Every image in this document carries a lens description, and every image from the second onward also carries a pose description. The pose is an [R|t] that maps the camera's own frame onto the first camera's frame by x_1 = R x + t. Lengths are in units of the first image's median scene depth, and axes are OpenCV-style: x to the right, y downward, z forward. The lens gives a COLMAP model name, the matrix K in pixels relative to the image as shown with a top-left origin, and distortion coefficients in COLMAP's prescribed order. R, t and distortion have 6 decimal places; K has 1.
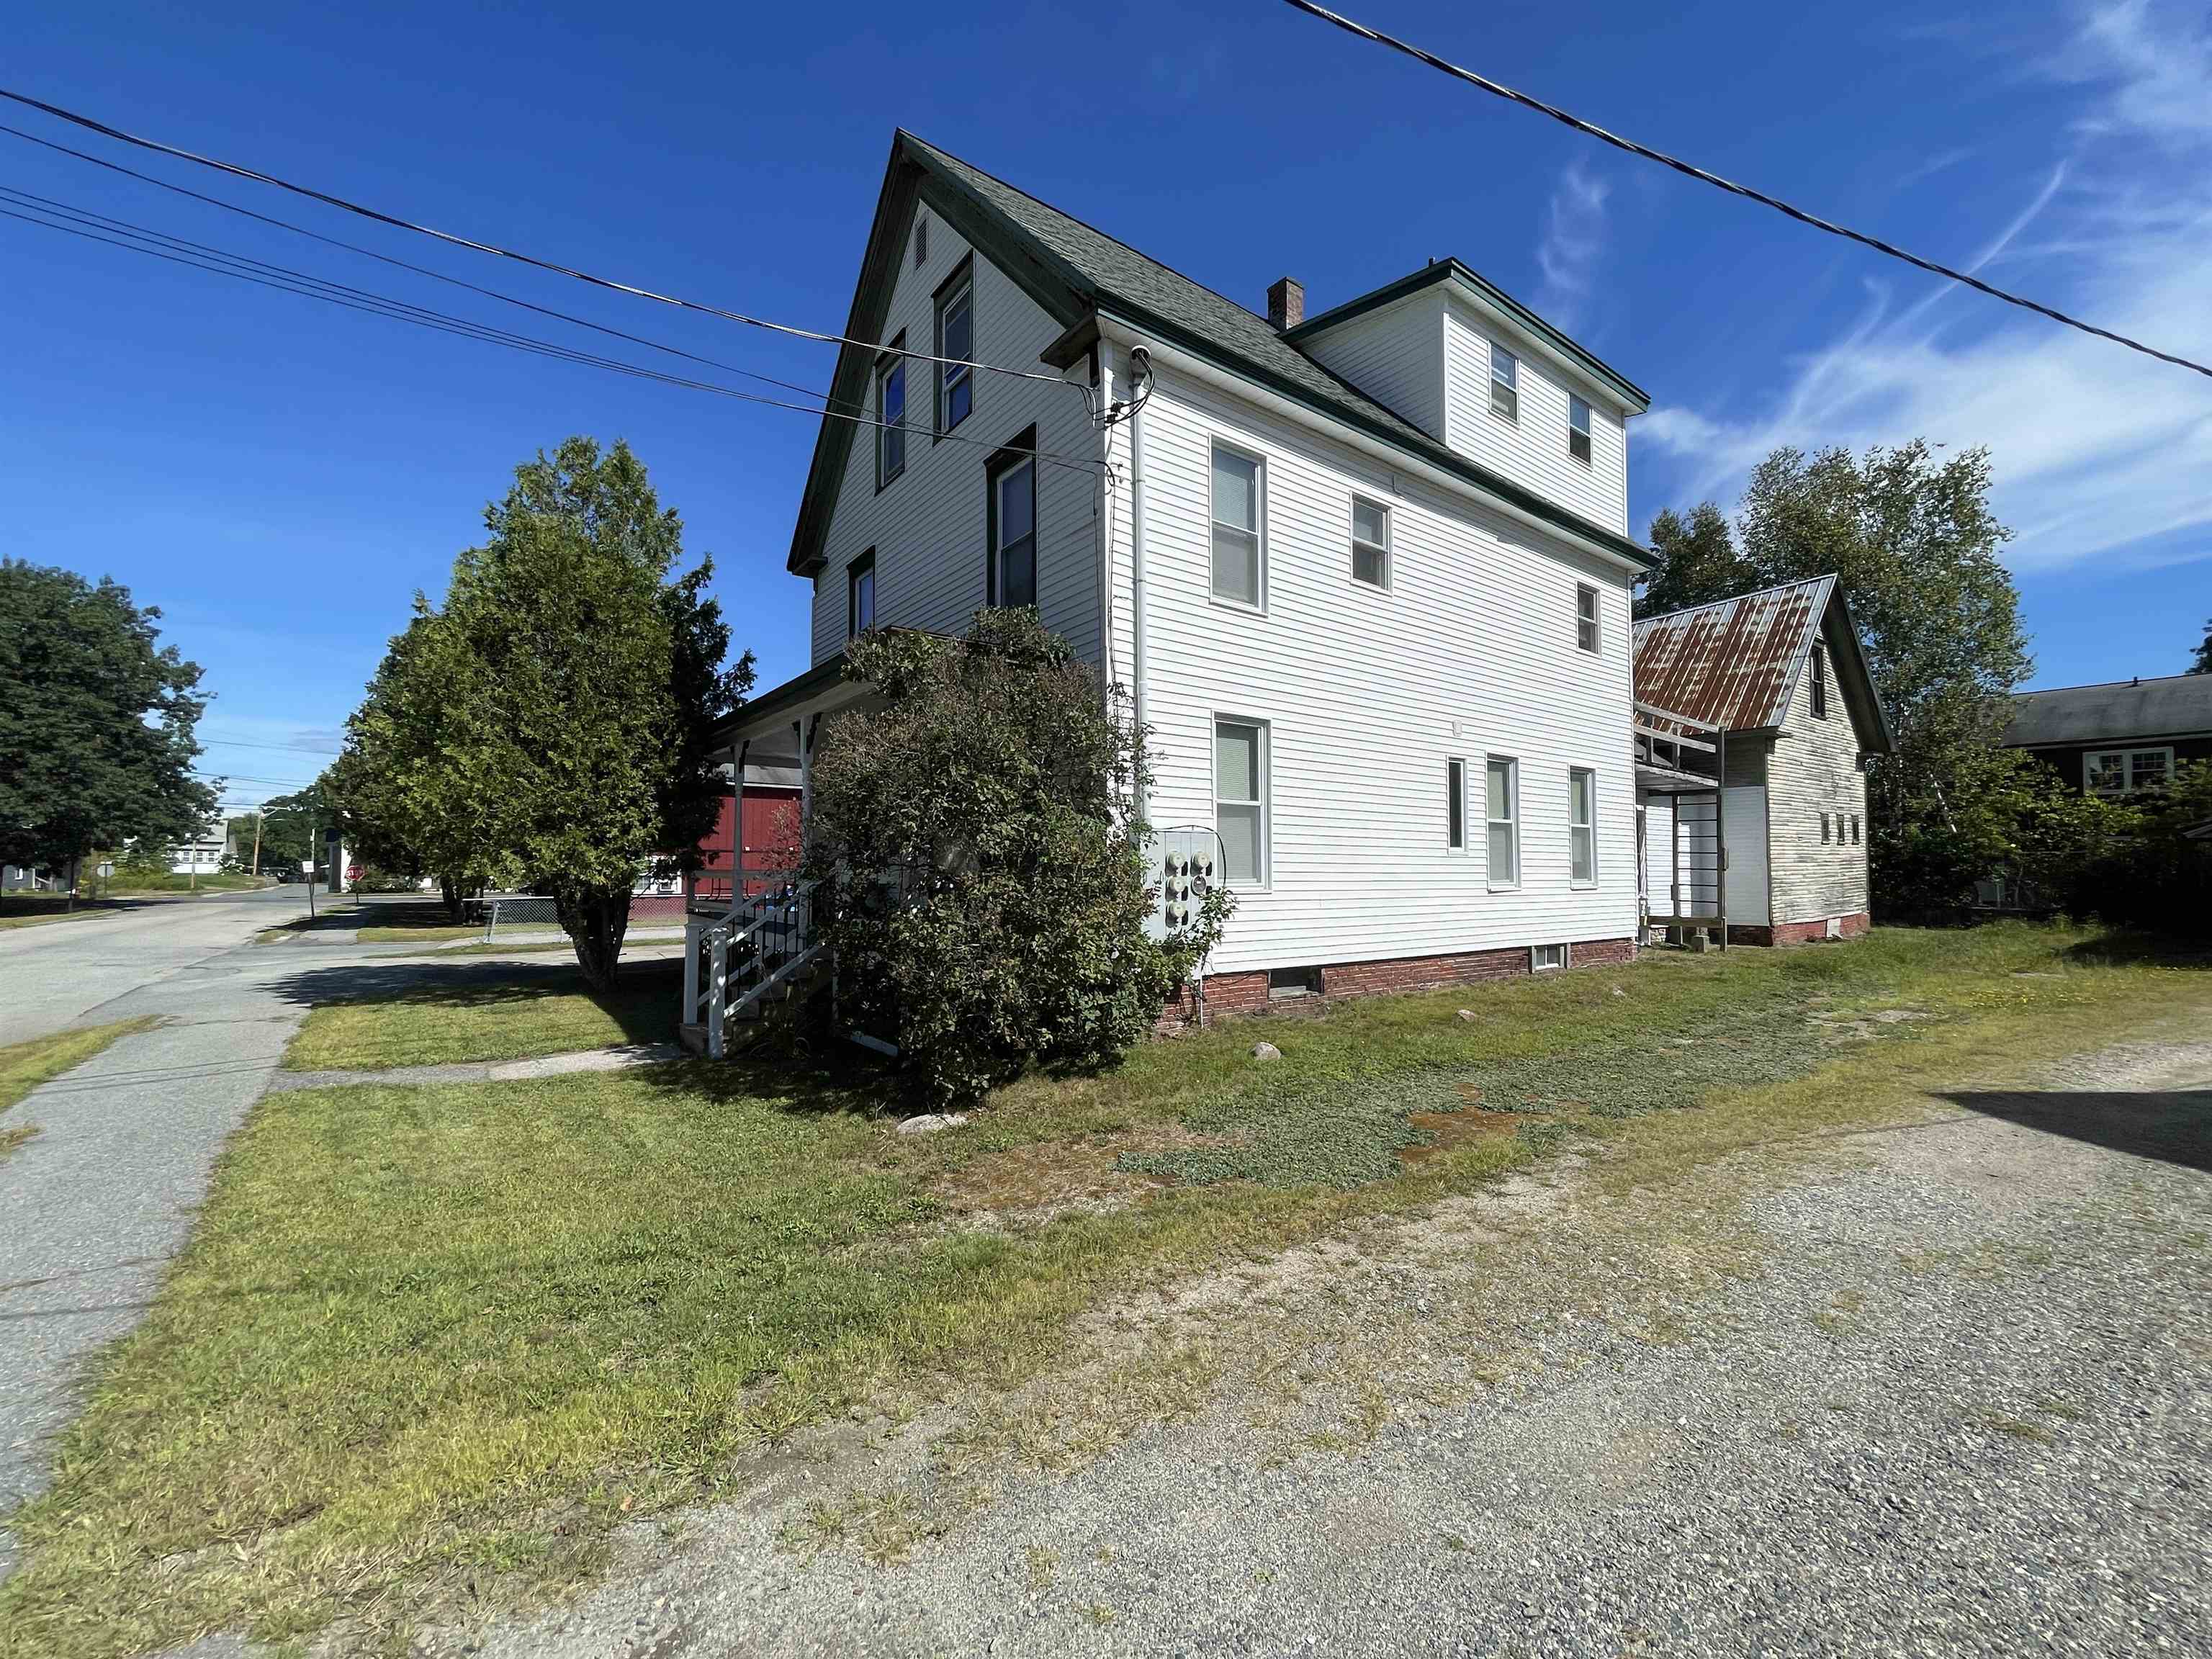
lens RADIAL K [[890.3, 0, 1111.9], [0, 890.3, 840.2], [0, 0, 1]] dist [0.001892, 0.000642]
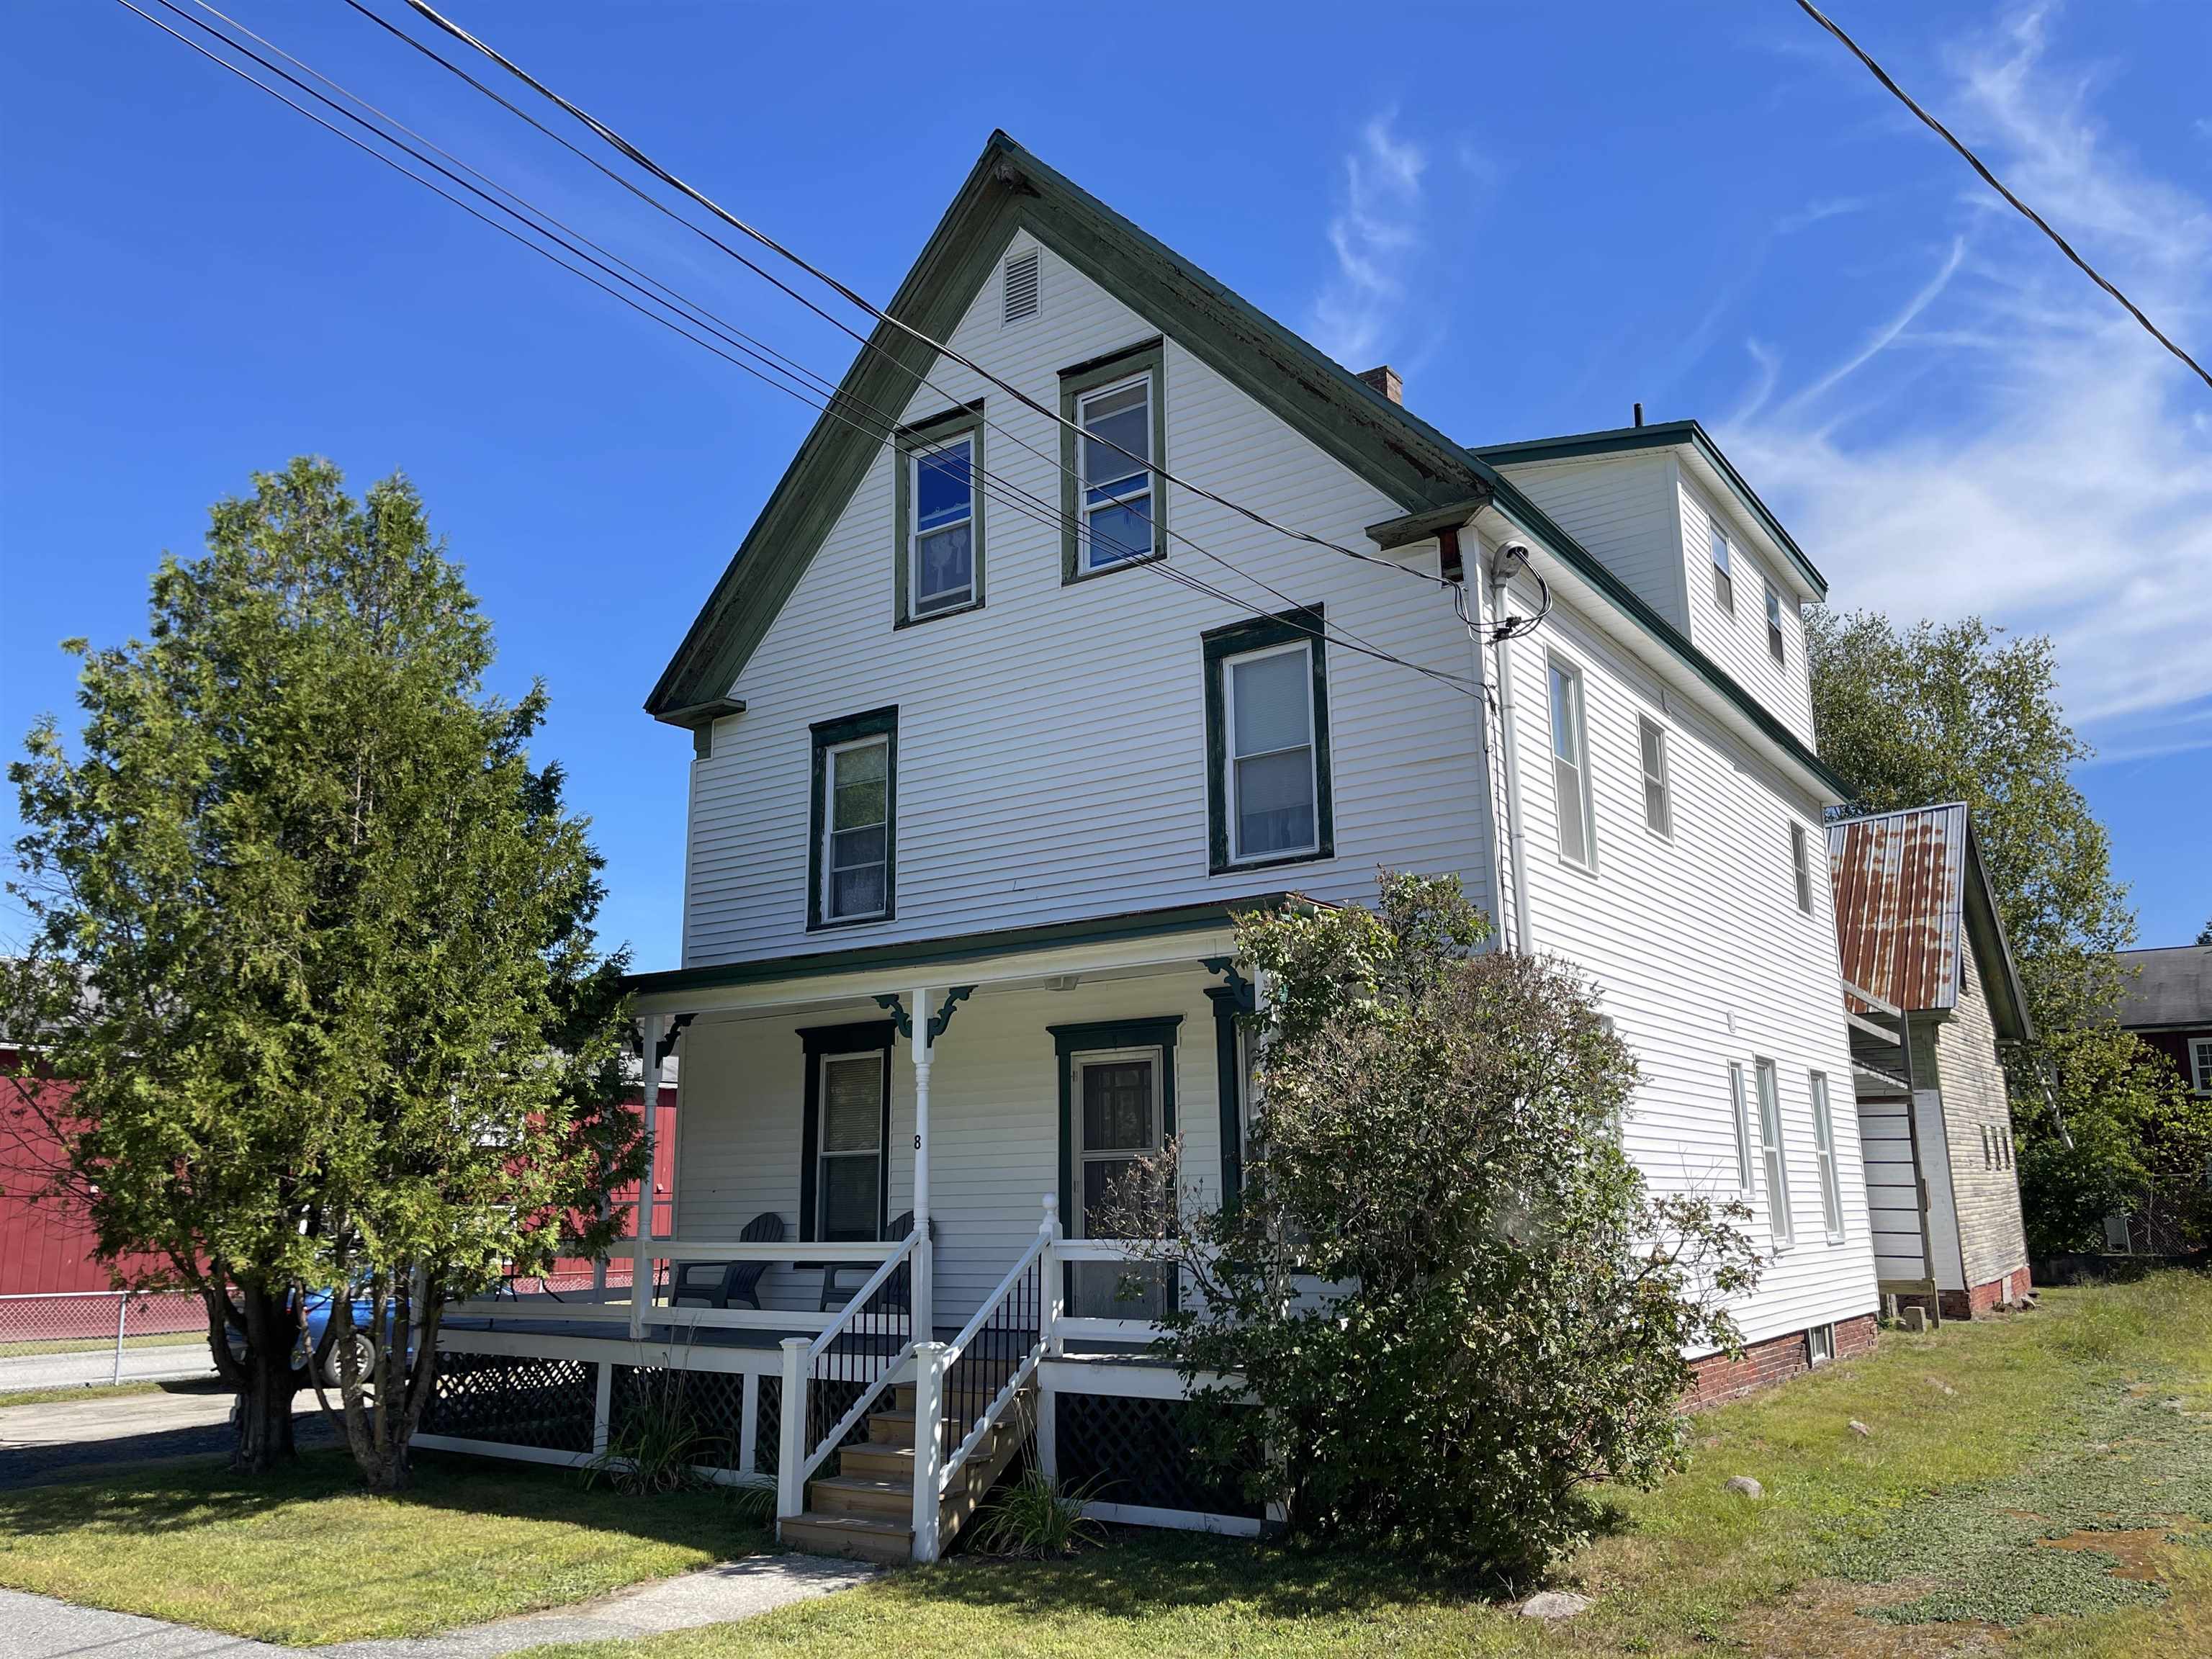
lens RADIAL K [[1656.9, 0, 1102.5], [0, 1656.9, 831.5], [0, 0, 1]] dist [0.048925, -0.005777]
pose [[0.947561, 0.055697, 0.314685, -0.443415], [0.002697, 0.983267, -0.182152, -0.025204], [-0.319565, 0.173449, 0.931555, -0.114822]]
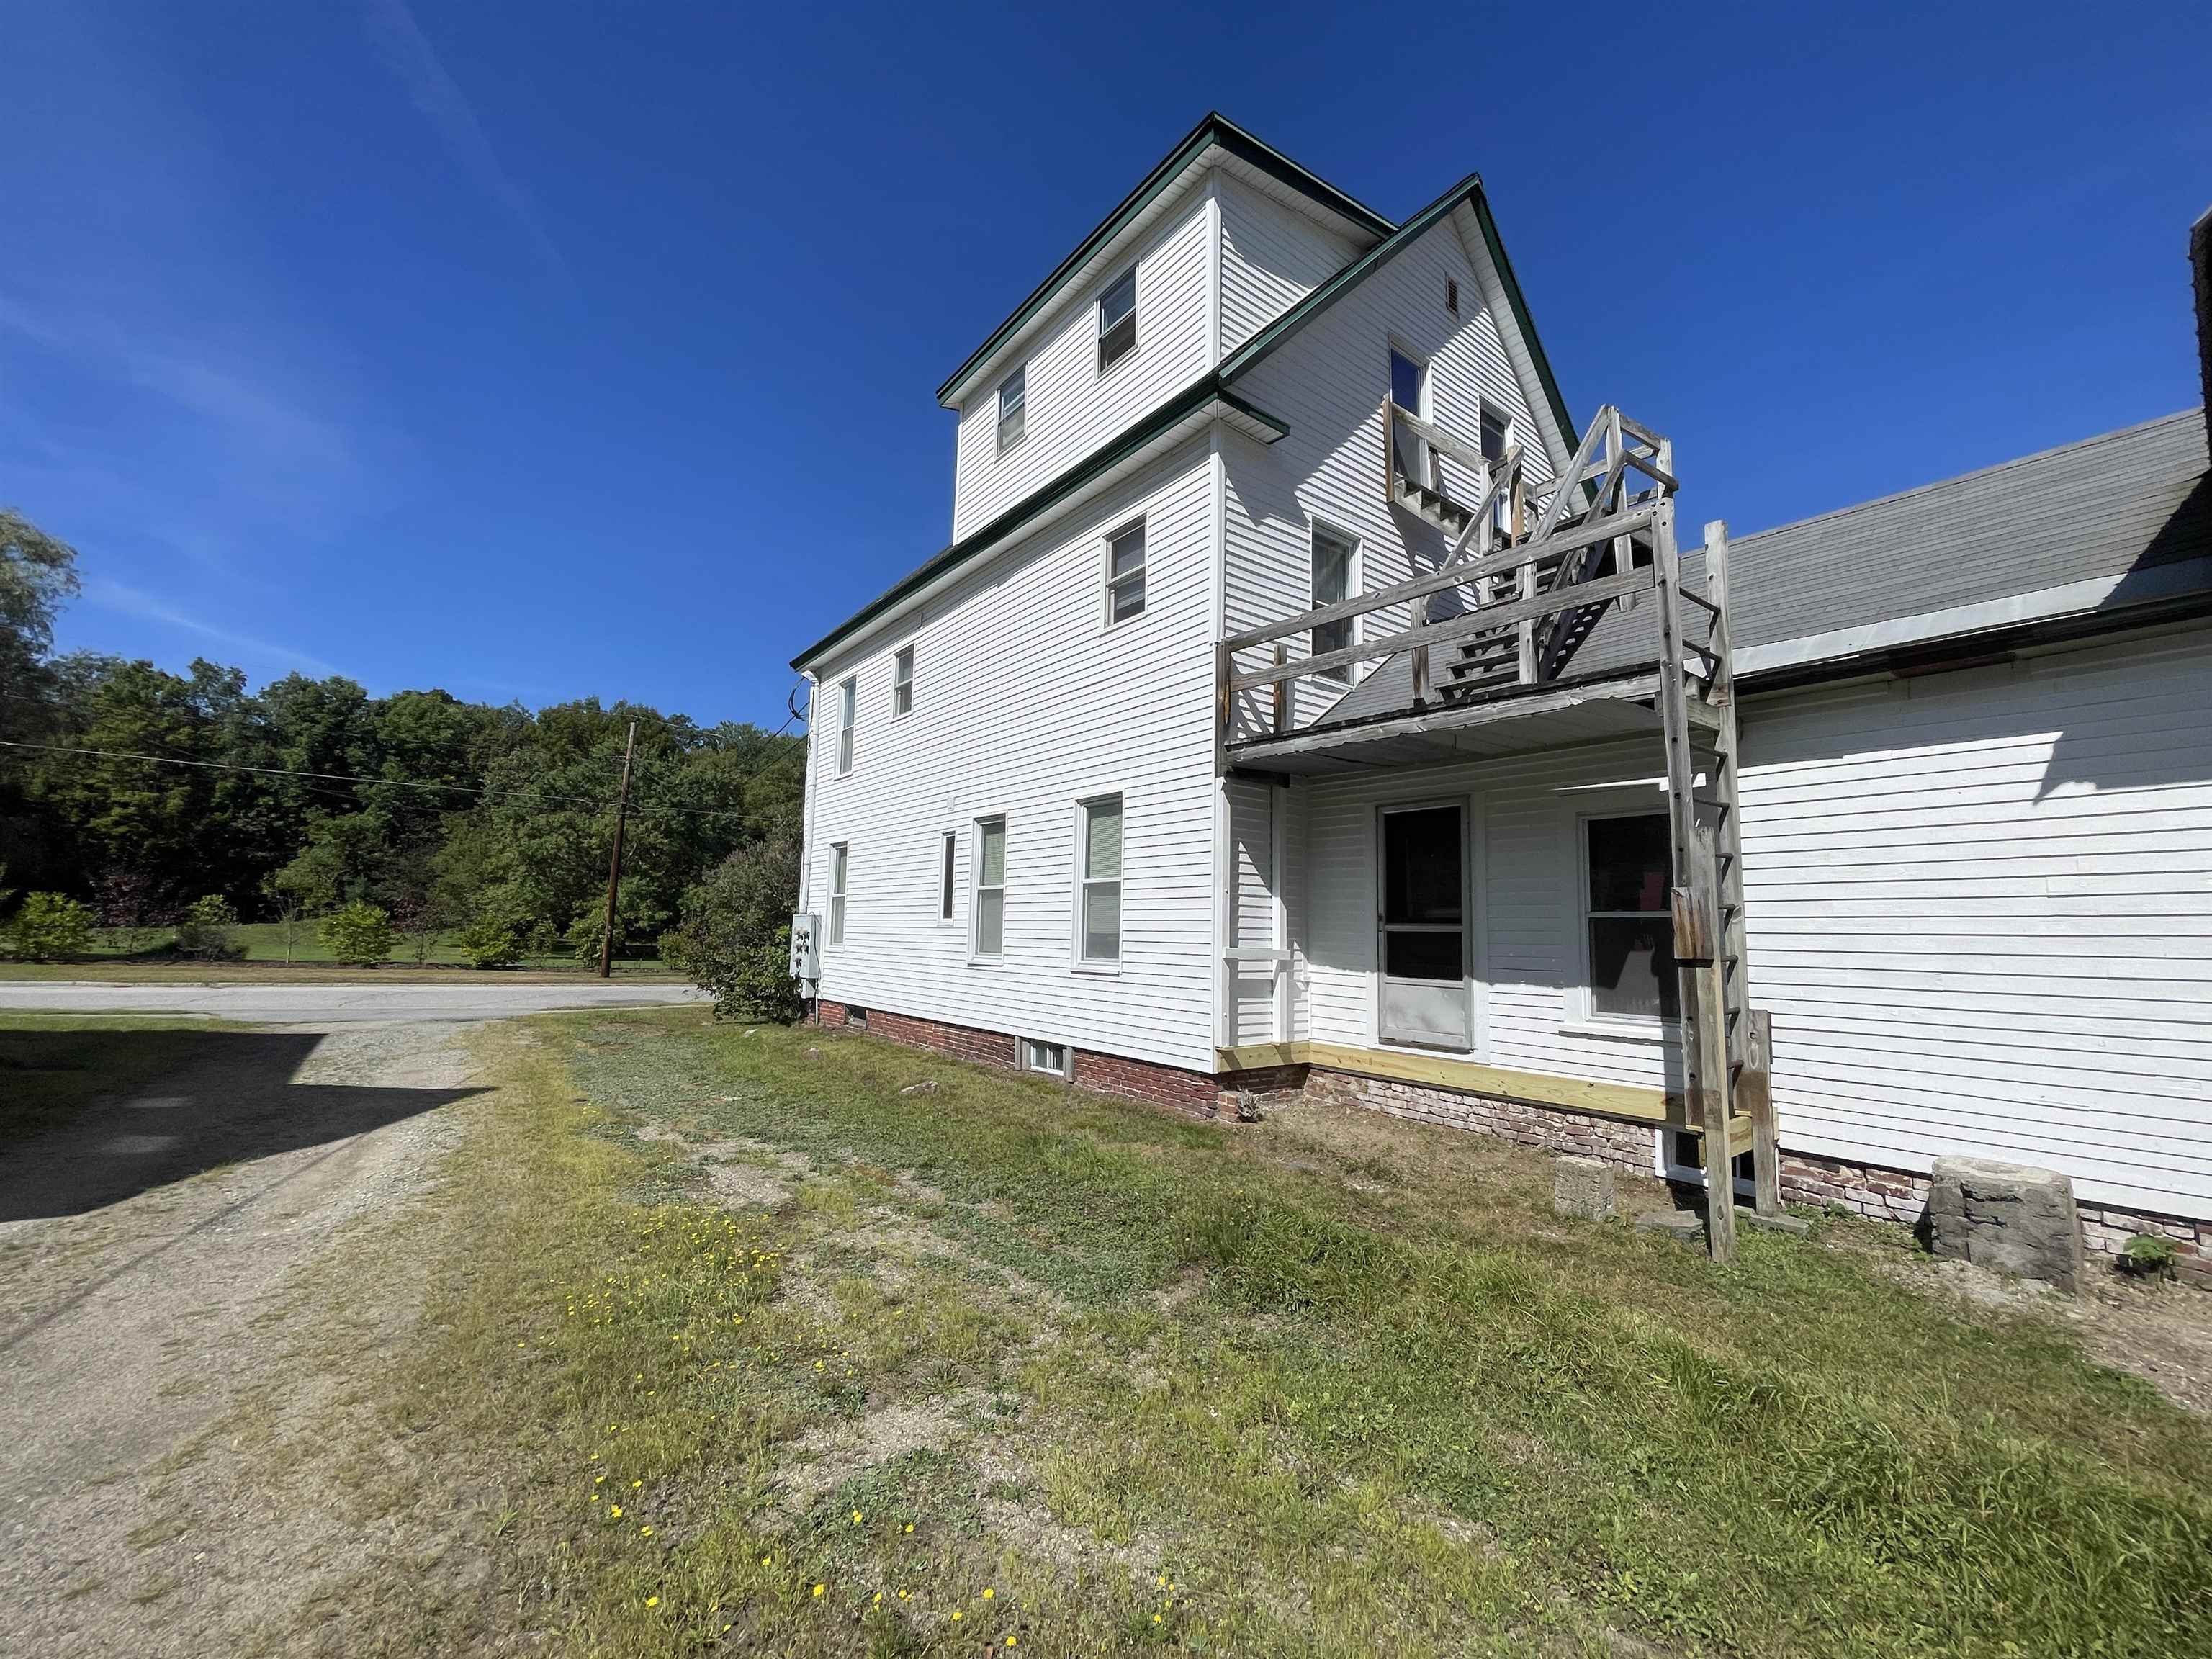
lens RADIAL K [[890.3, 0, 1104.8], [0, 890.3, 839.8], [0, 0, 1]] dist [0.001892, 0.000642]
pose [[0.022316, -0.104612, -0.994263, 1.141155], [0.021060, 0.994339, -0.104147, 0.022703], [0.999529, -0.018615, 0.024392, 0.928923]]
